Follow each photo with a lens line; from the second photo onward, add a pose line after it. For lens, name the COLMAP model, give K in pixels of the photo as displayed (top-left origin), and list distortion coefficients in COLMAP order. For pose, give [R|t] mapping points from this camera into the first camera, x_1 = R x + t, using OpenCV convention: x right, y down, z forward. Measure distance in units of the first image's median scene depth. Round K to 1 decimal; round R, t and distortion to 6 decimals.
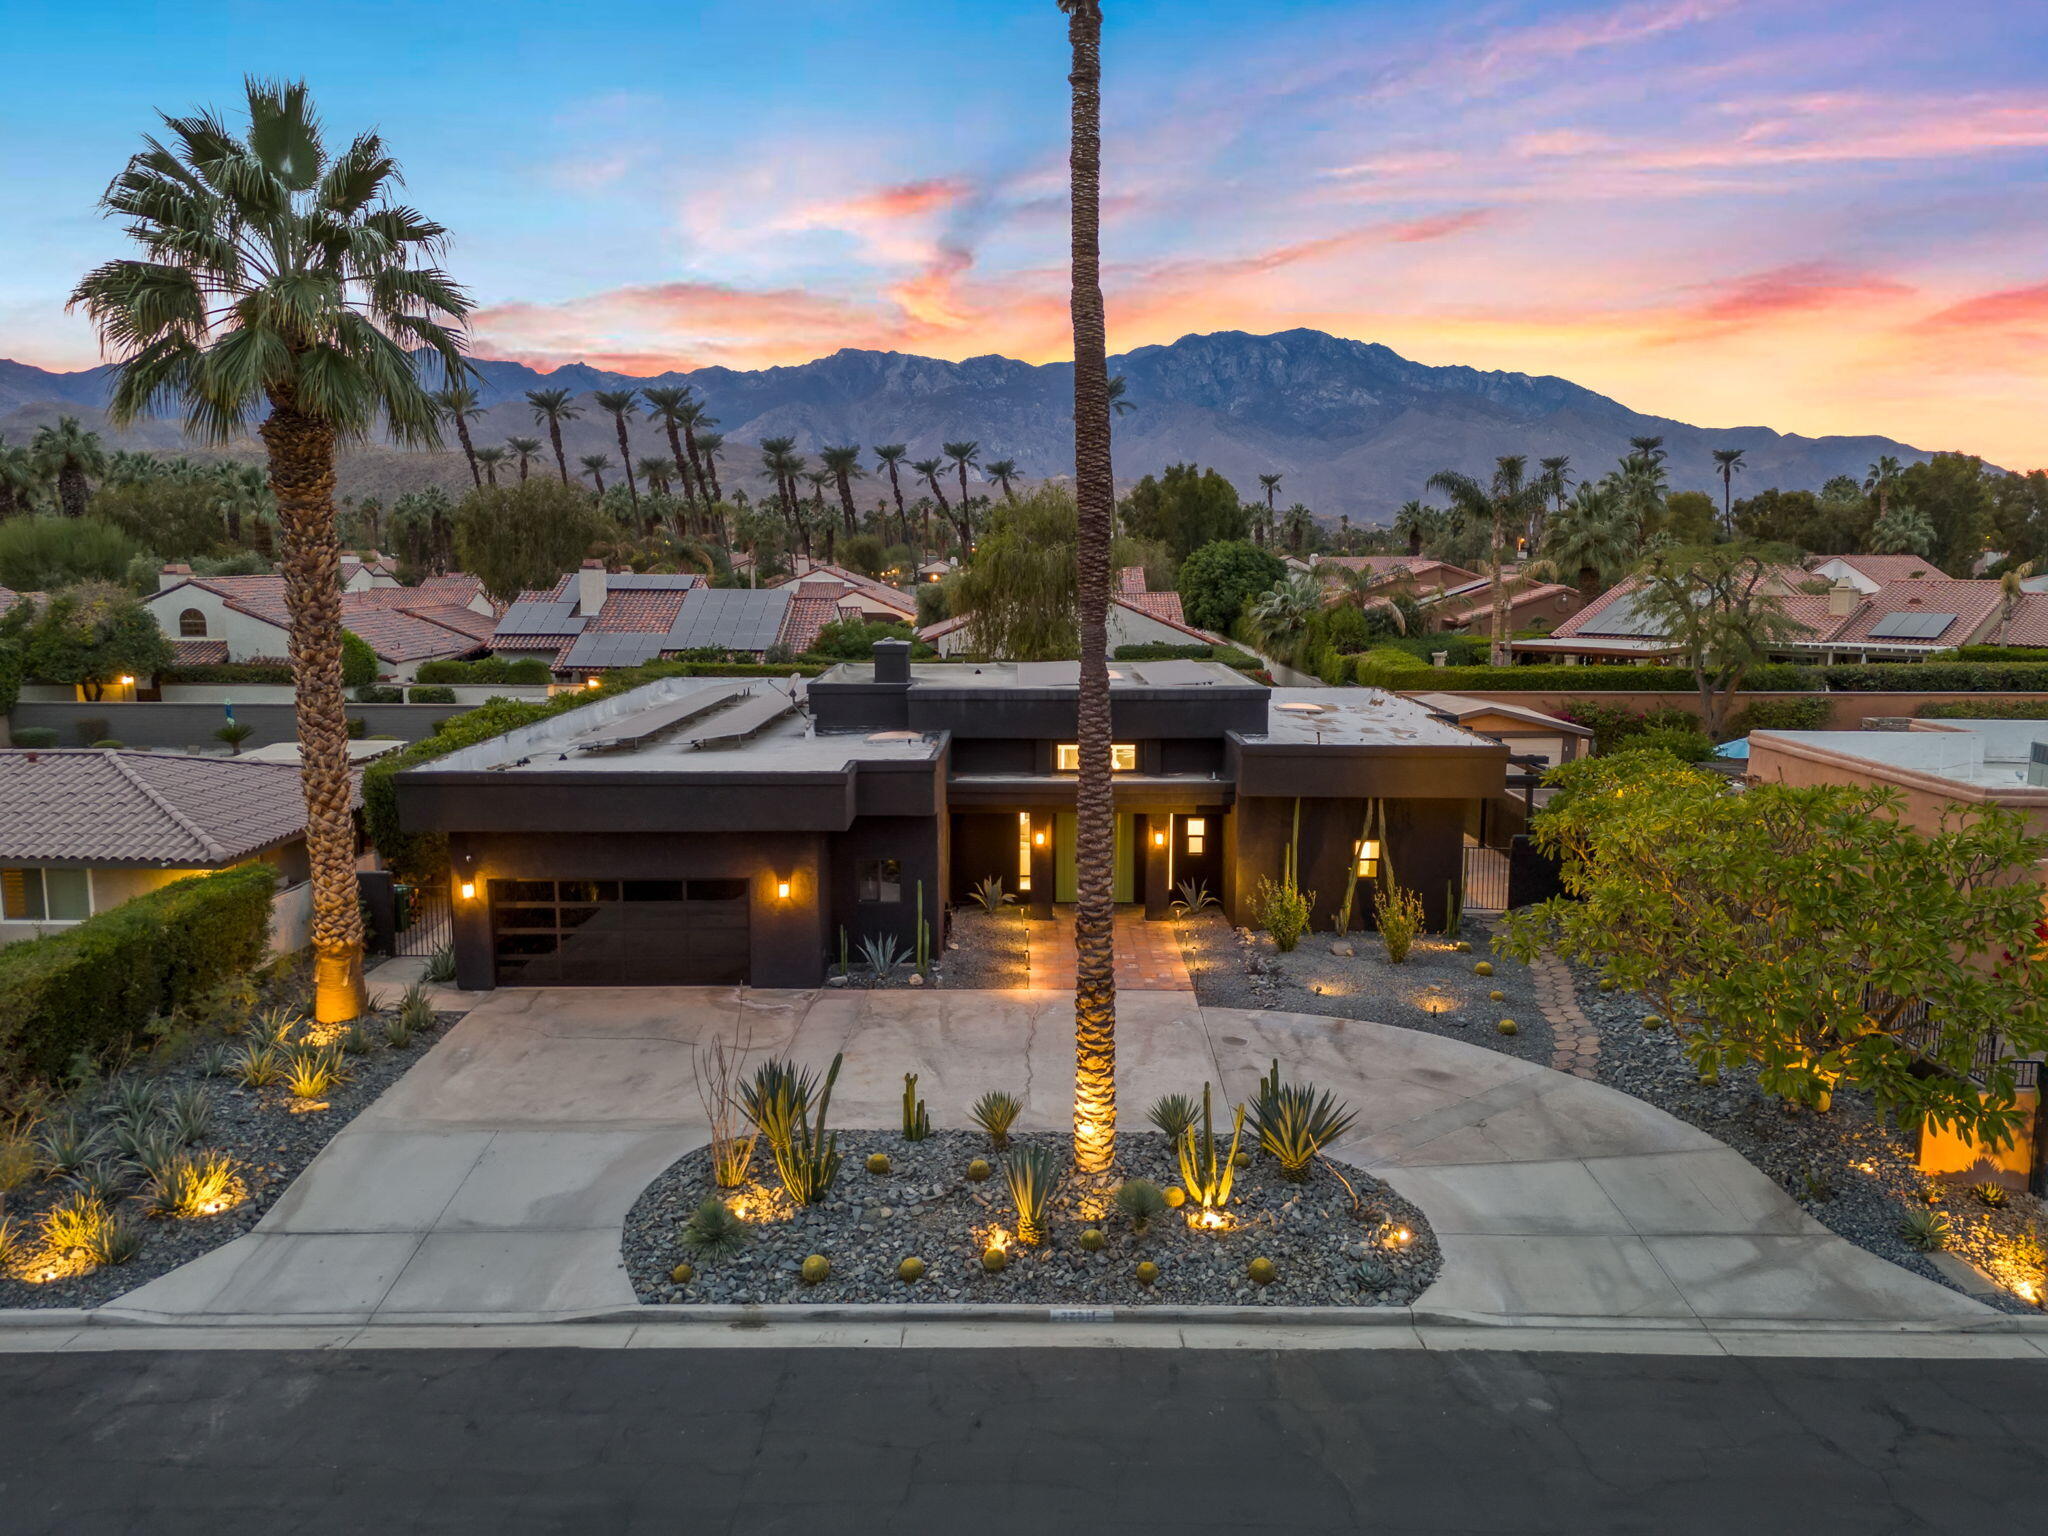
lens RADIAL K [[1452.9, 0, 1019.6], [0, 1452.9, 764.3], [0, 0, 1]] dist [0.060210, -0.041702]
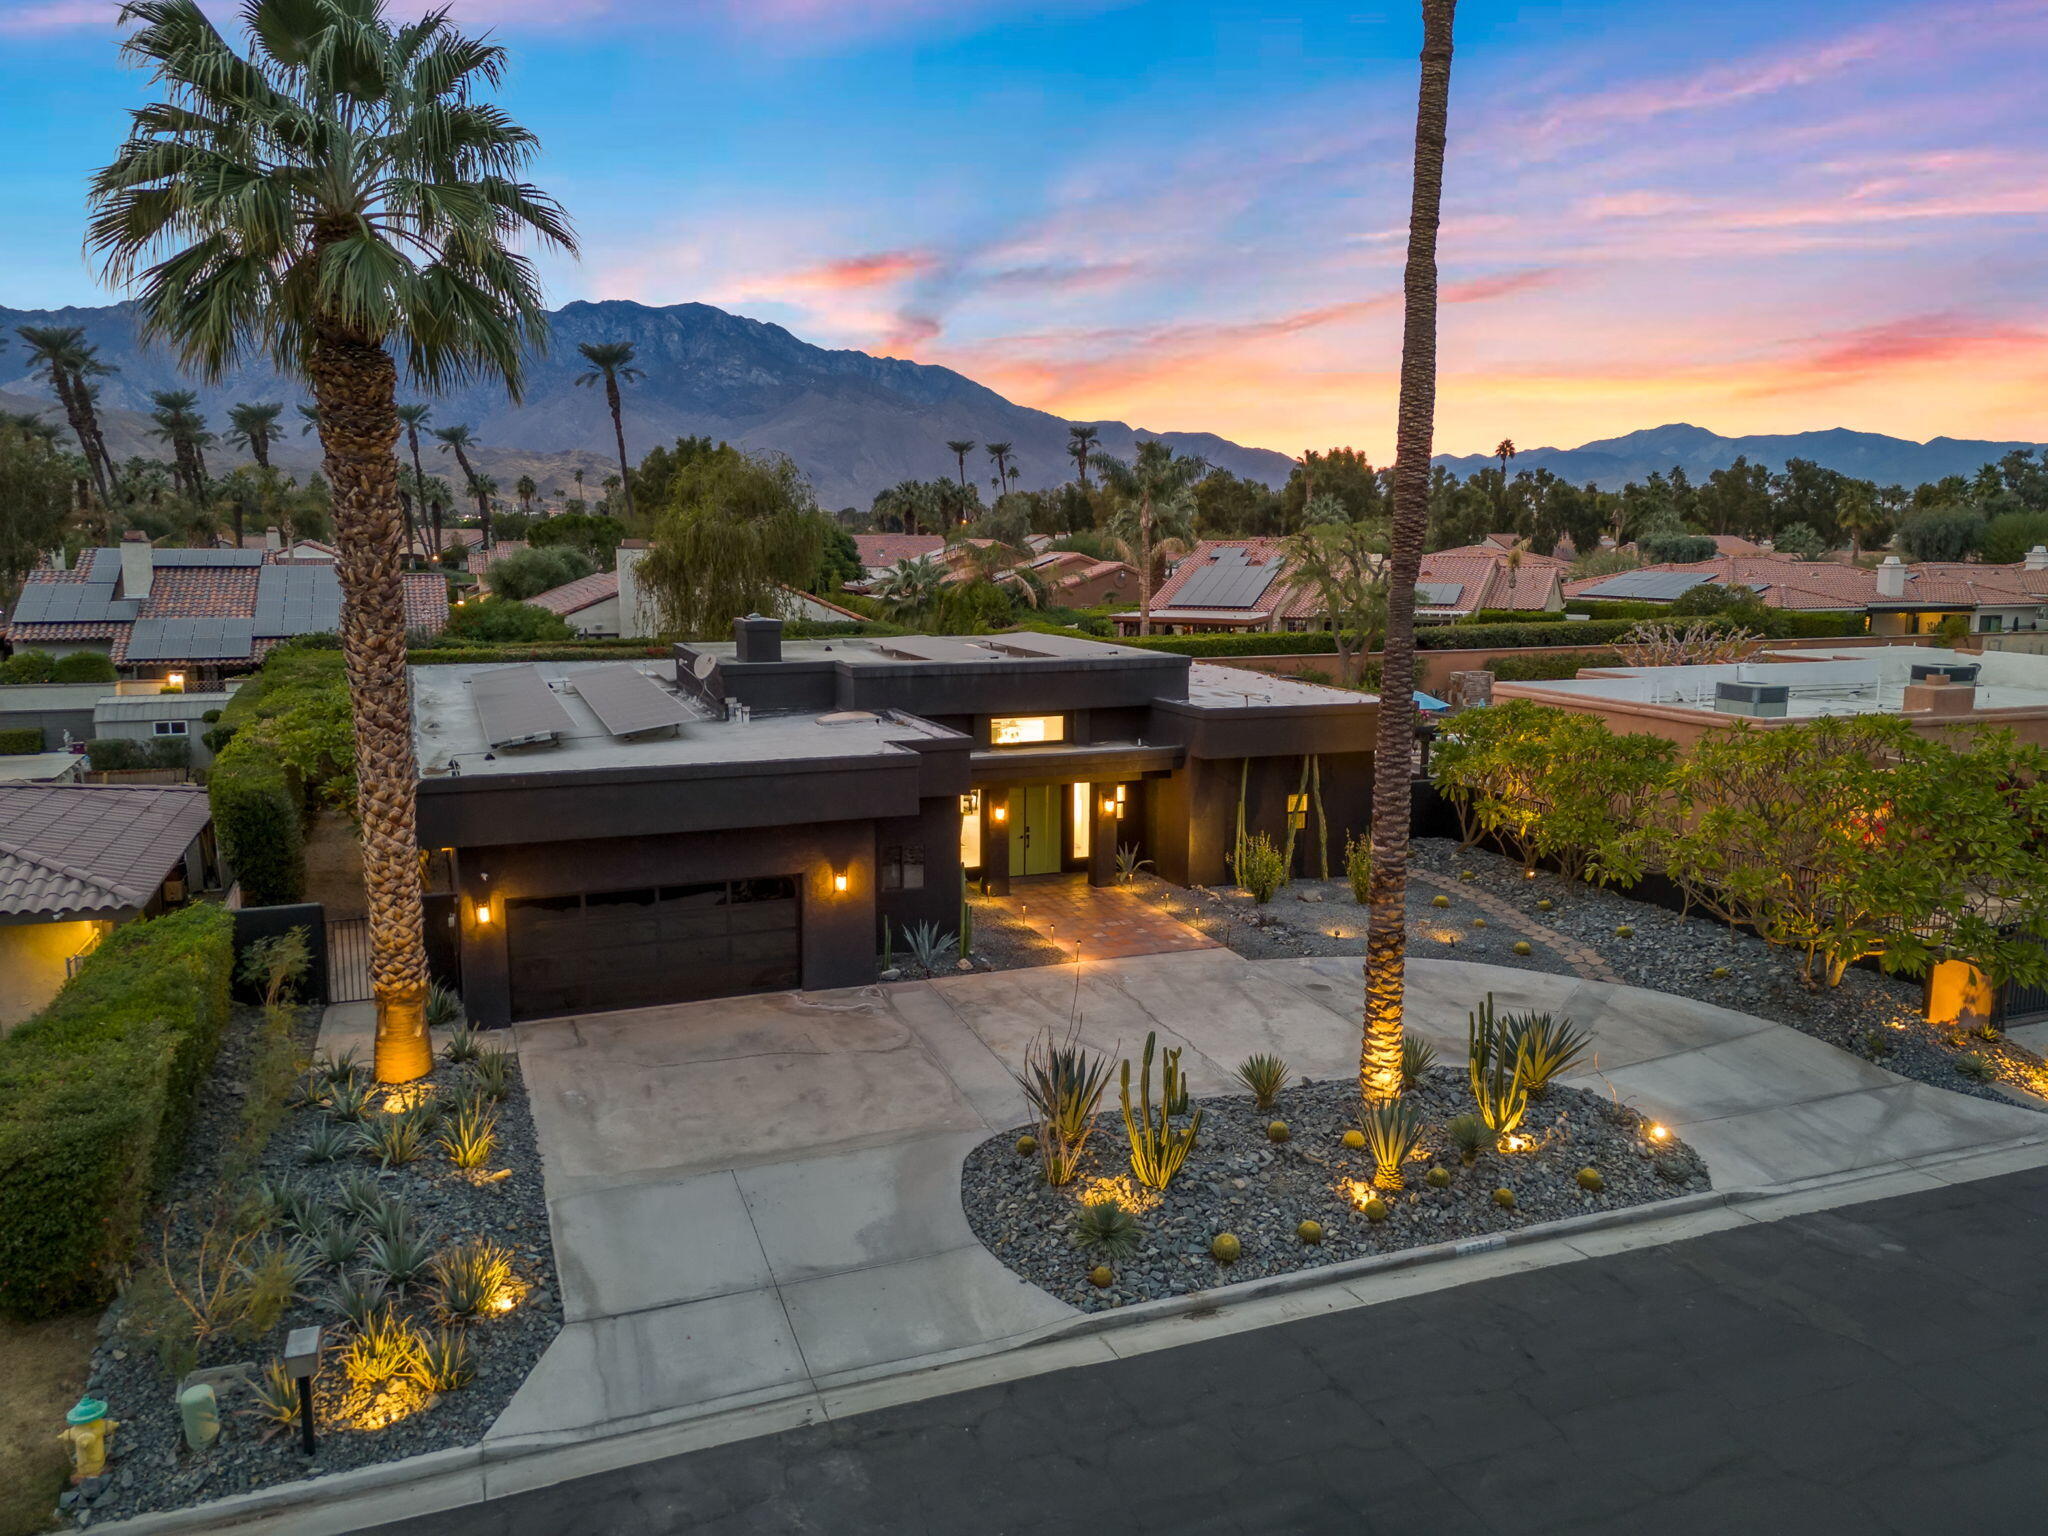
lens RADIAL K [[1452.9, 0, 1015.2], [0, 1452.9, 769.8], [0, 0, 1]] dist [0.060210, -0.041702]
pose [[0.931188, -0.055538, 0.360283, -0.446473], [0.048920, 0.998425, 0.027469, -0.007455], [-0.361241, -0.007954, 0.932439, 0.100115]]
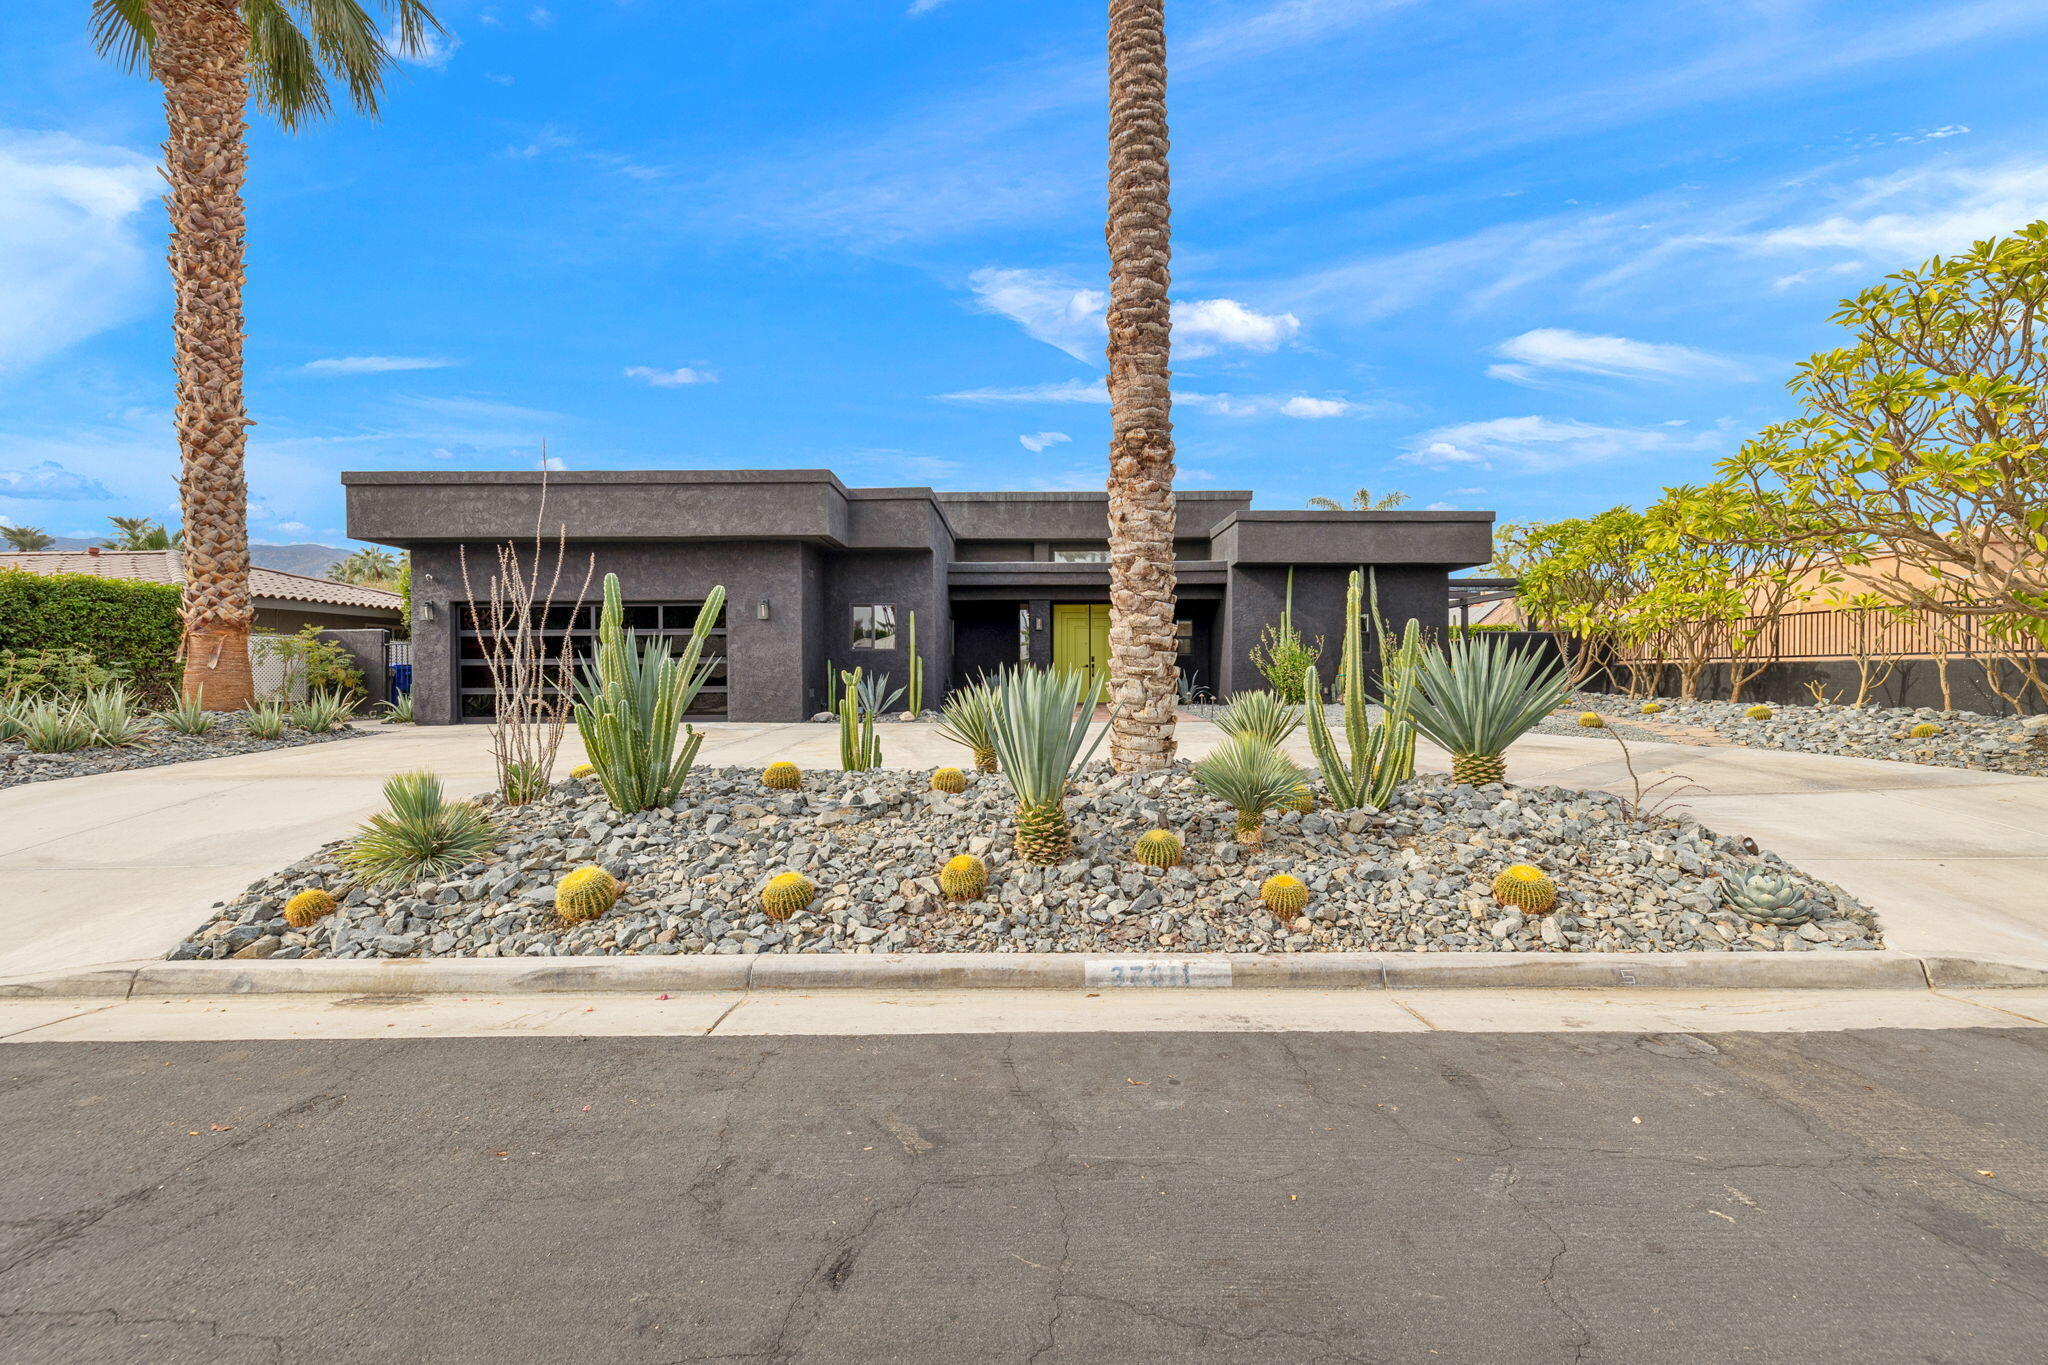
lens RADIAL K [[867.6, 0, 1026.1], [0, 867.6, 672.2], [0, 0, 1]] dist [0.000890, 0.001471]
pose [[0.999972, -0.004934, 0.005642, 0.001911], [0.005649, 0.990892, -0.134540, 0.228814], [-0.004927, 0.134568, 0.990892, 0.521148]]
